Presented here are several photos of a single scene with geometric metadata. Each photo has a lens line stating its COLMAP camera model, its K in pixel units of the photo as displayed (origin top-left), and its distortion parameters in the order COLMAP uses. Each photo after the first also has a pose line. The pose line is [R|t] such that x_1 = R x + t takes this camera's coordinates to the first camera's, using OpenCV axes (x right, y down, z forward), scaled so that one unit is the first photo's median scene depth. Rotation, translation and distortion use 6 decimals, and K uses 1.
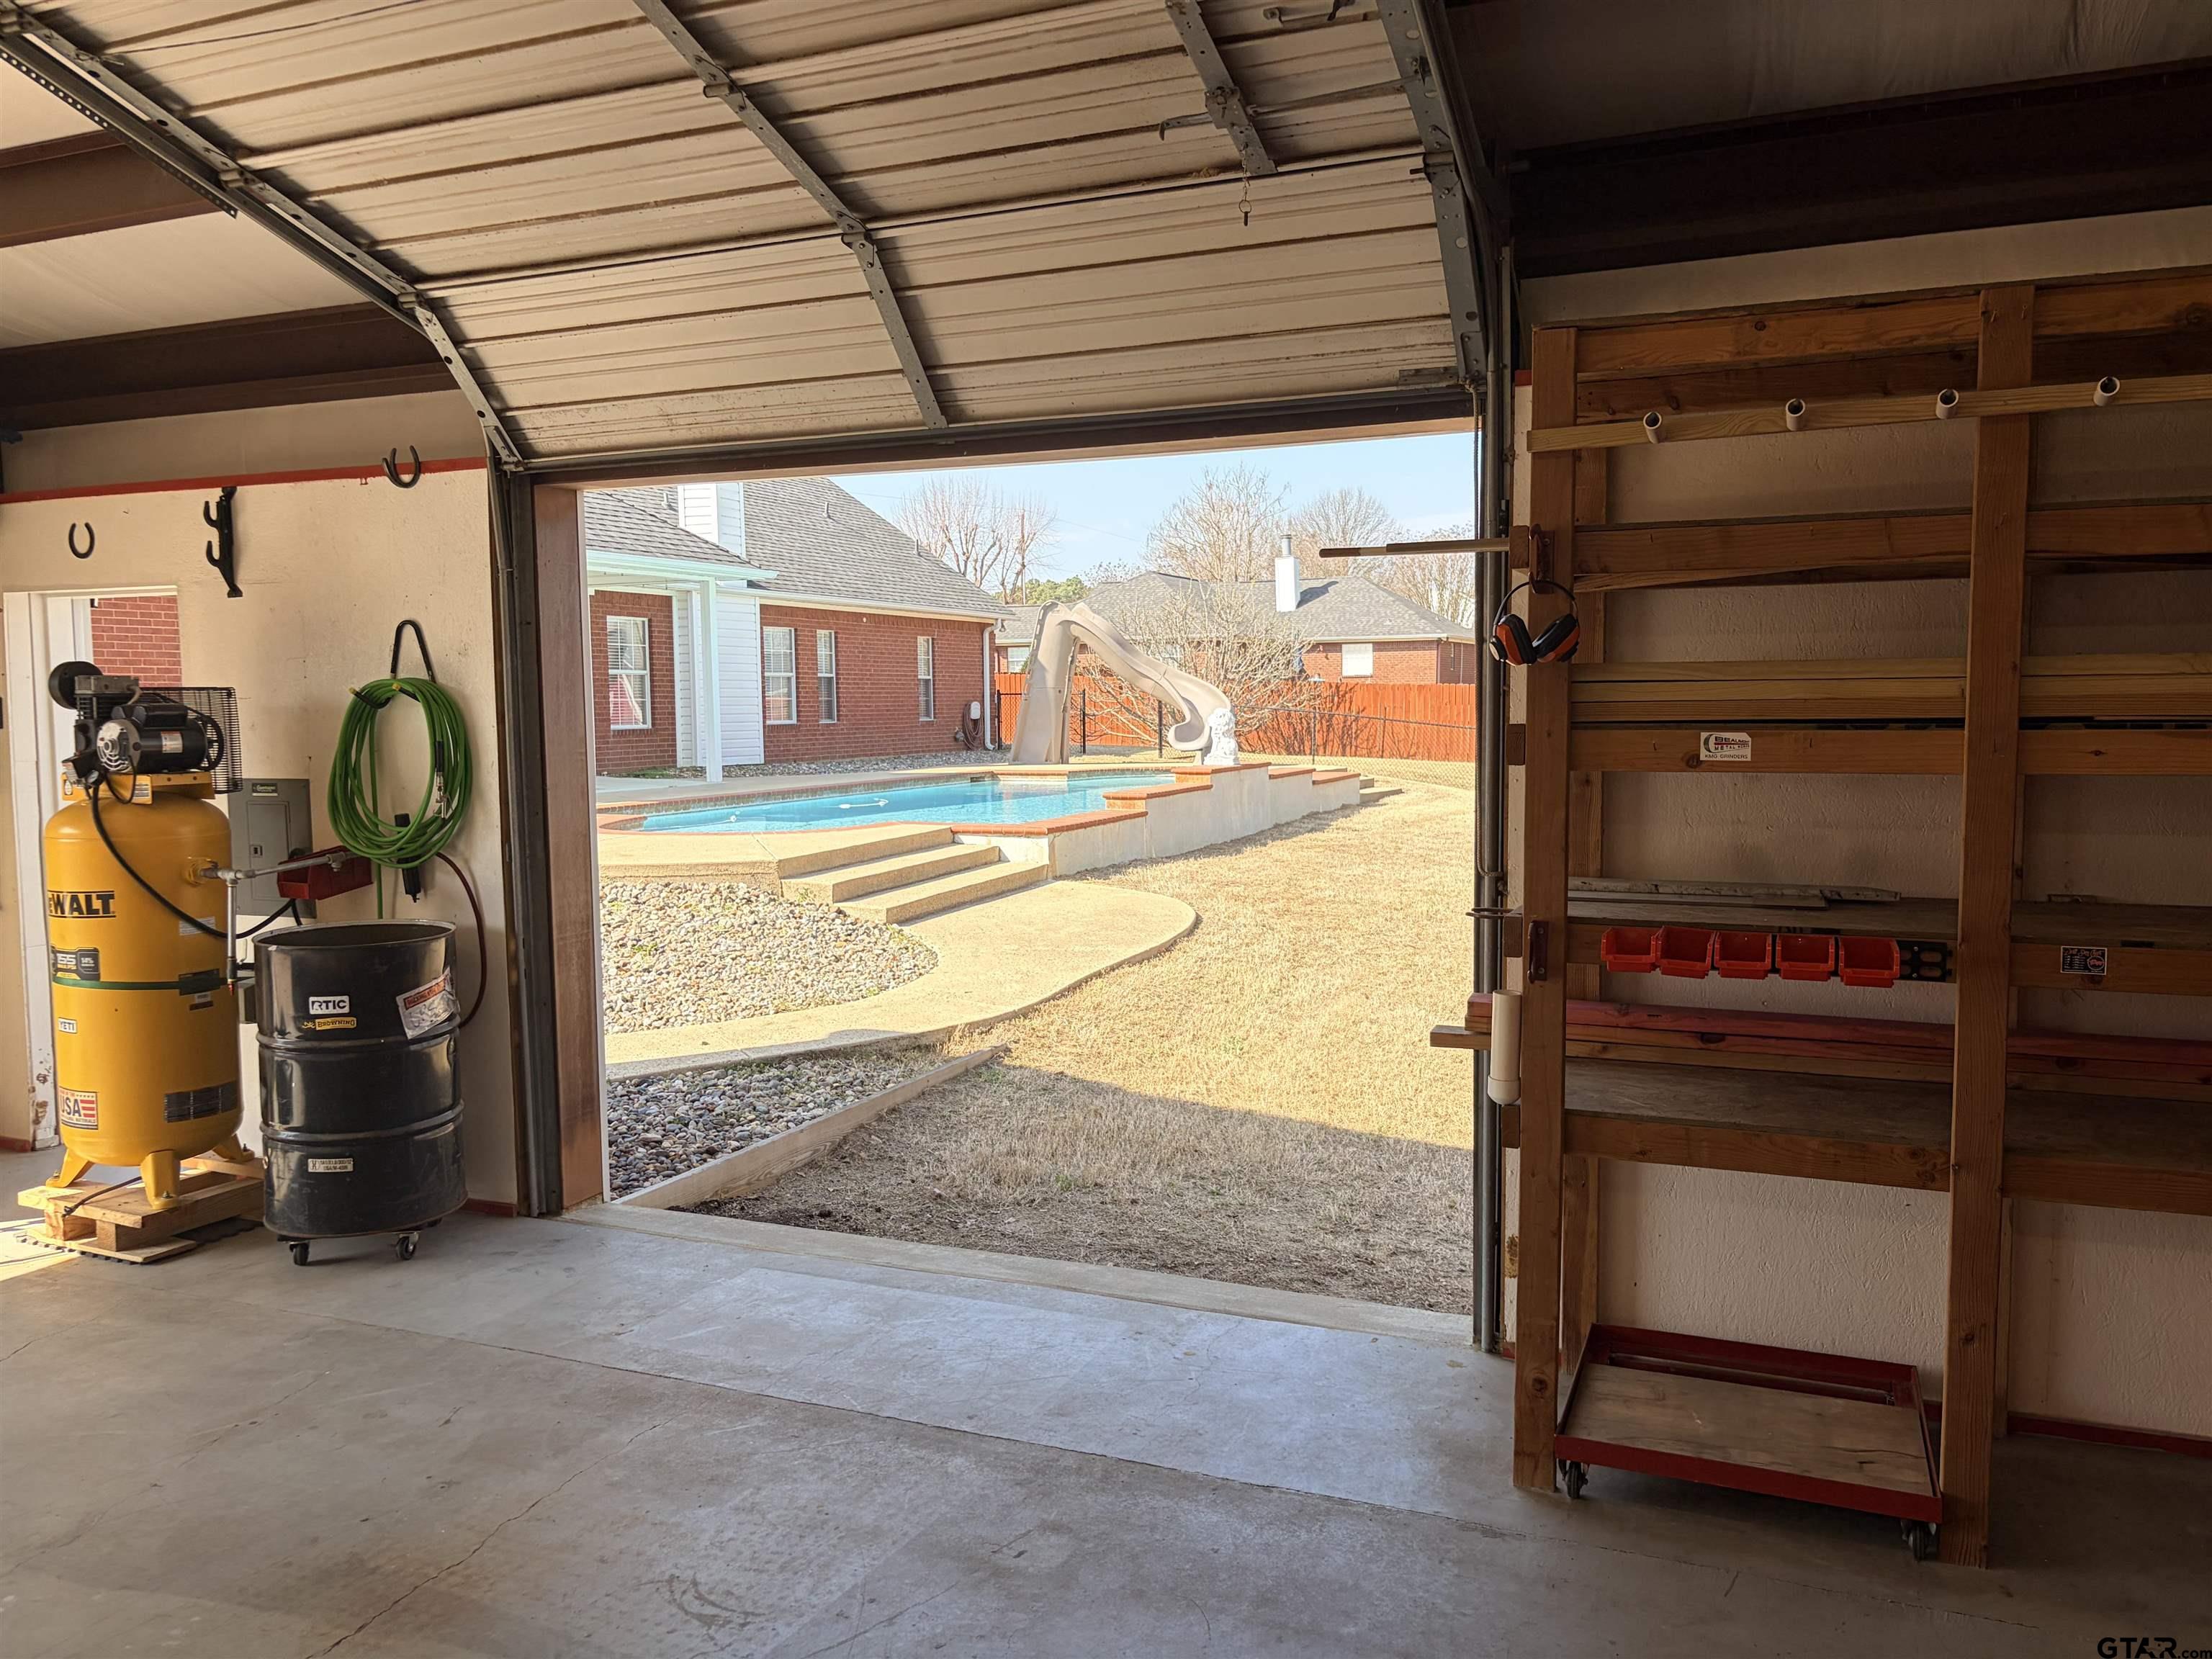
lens RADIAL K [[1646.3, 0, 1115.1], [0, 1646.3, 833.8], [0, 0, 1]] dist [0.013461, 0.007157]
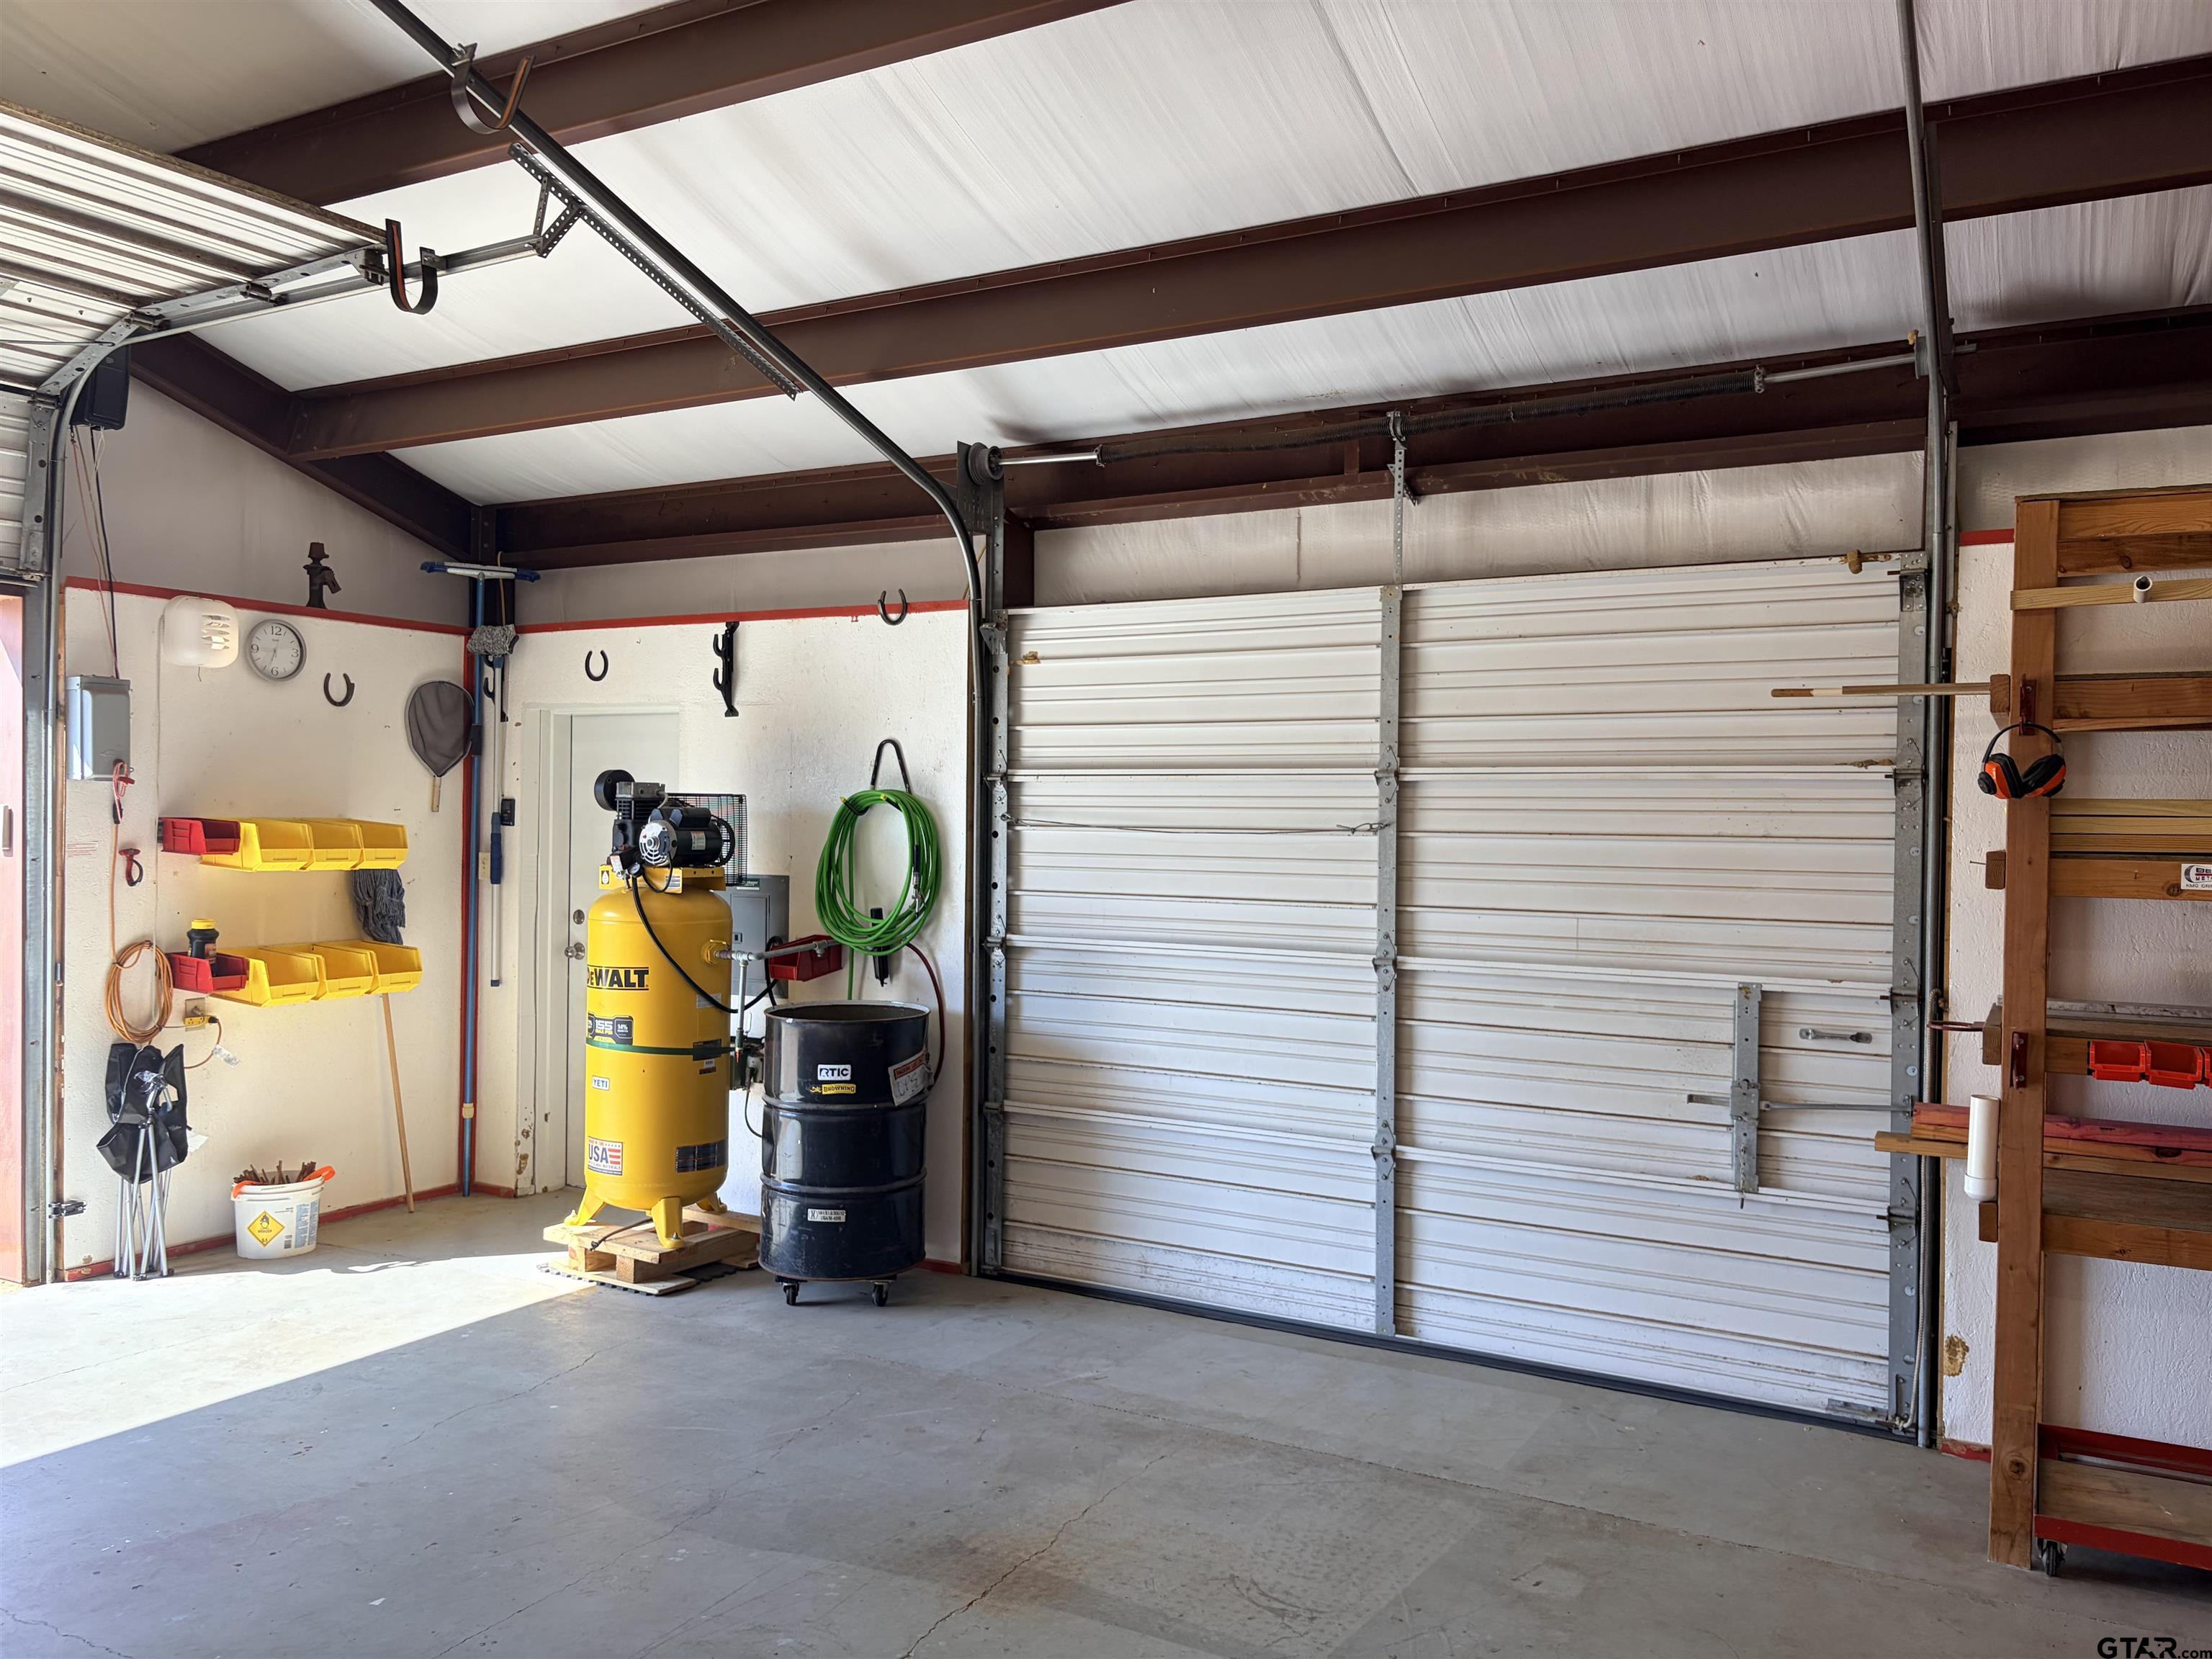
lens RADIAL K [[1671.5, 0, 1102.3], [0, 1671.5, 837.4], [0, 0, 1]] dist [0.047645, -0.052796]
pose [[0.992775, 0.023566, -0.117650, -0.192859], [-0.031757, 0.997163, -0.068239, 0.017459], [0.115708, 0.071482, 0.990708, -0.169279]]
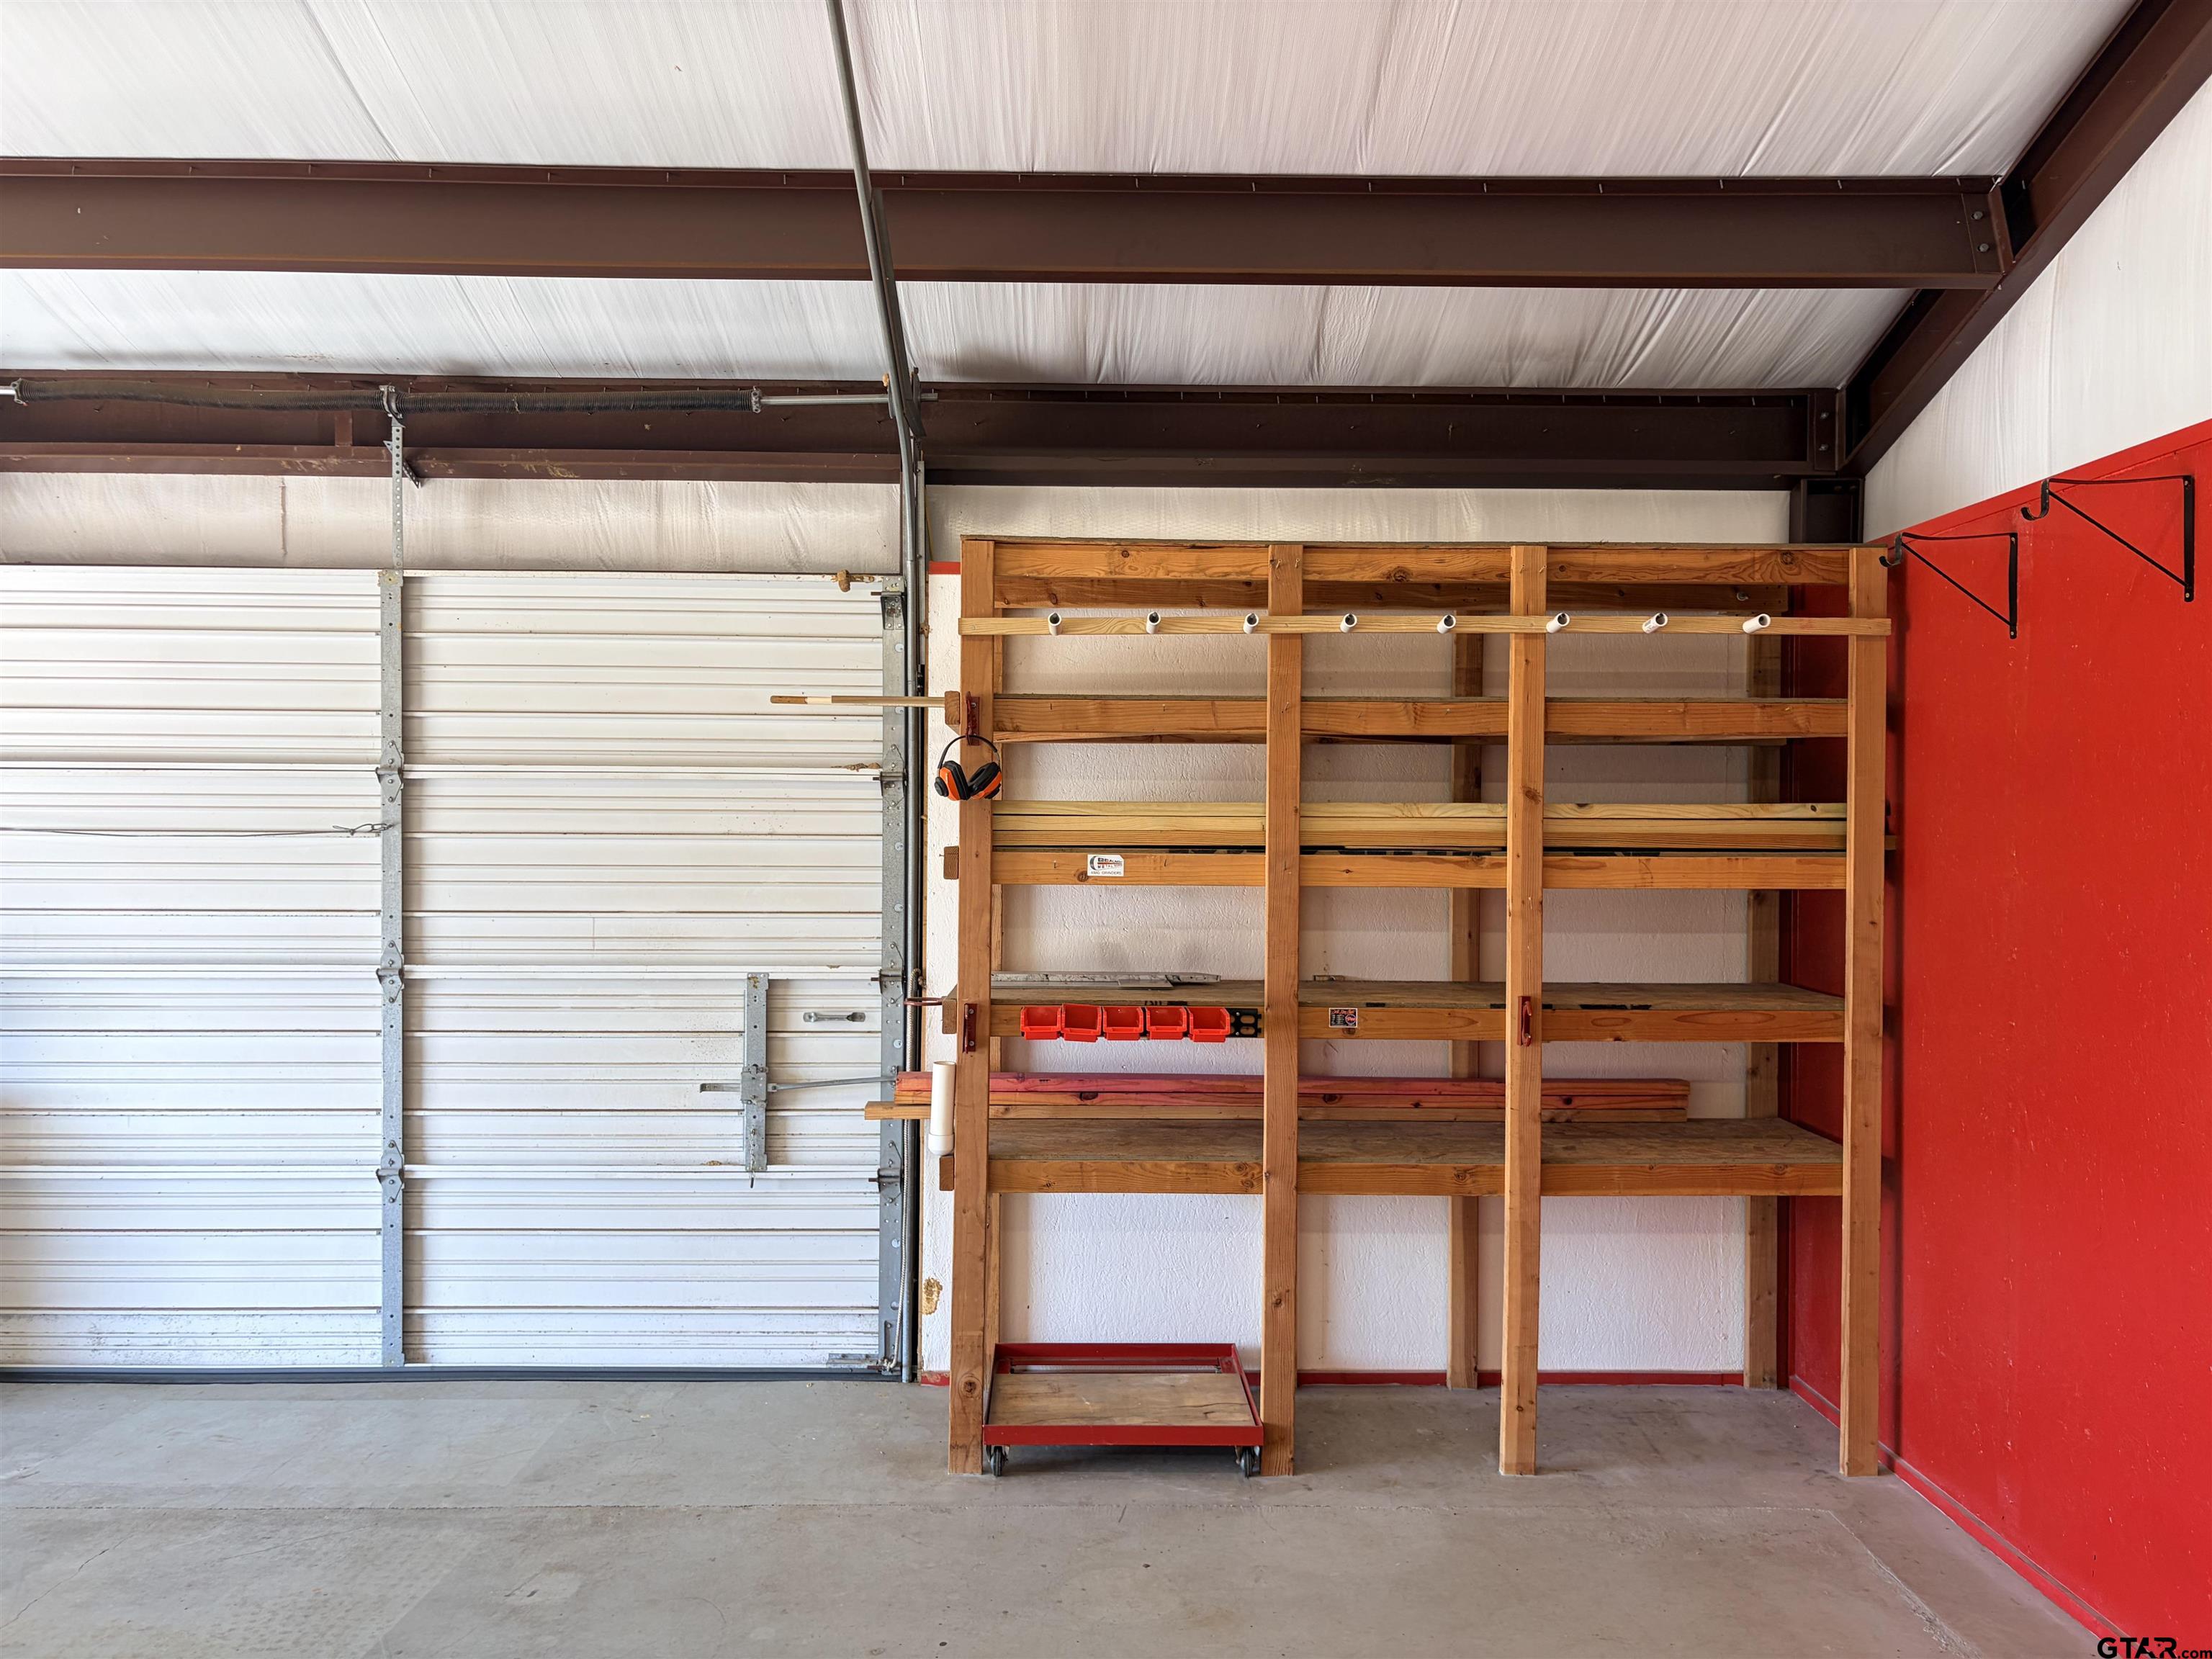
lens RADIAL K [[1671.5, 0, 1102.3], [0, 1671.5, 837.4], [0, 0, 1]] dist [0.047645, -0.052796]
pose [[0.915309, 0.012945, 0.402543, -0.143630], [0.016861, 0.997376, -0.070411, 0.015946], [-0.402398, 0.071235, 0.912689, -0.184414]]
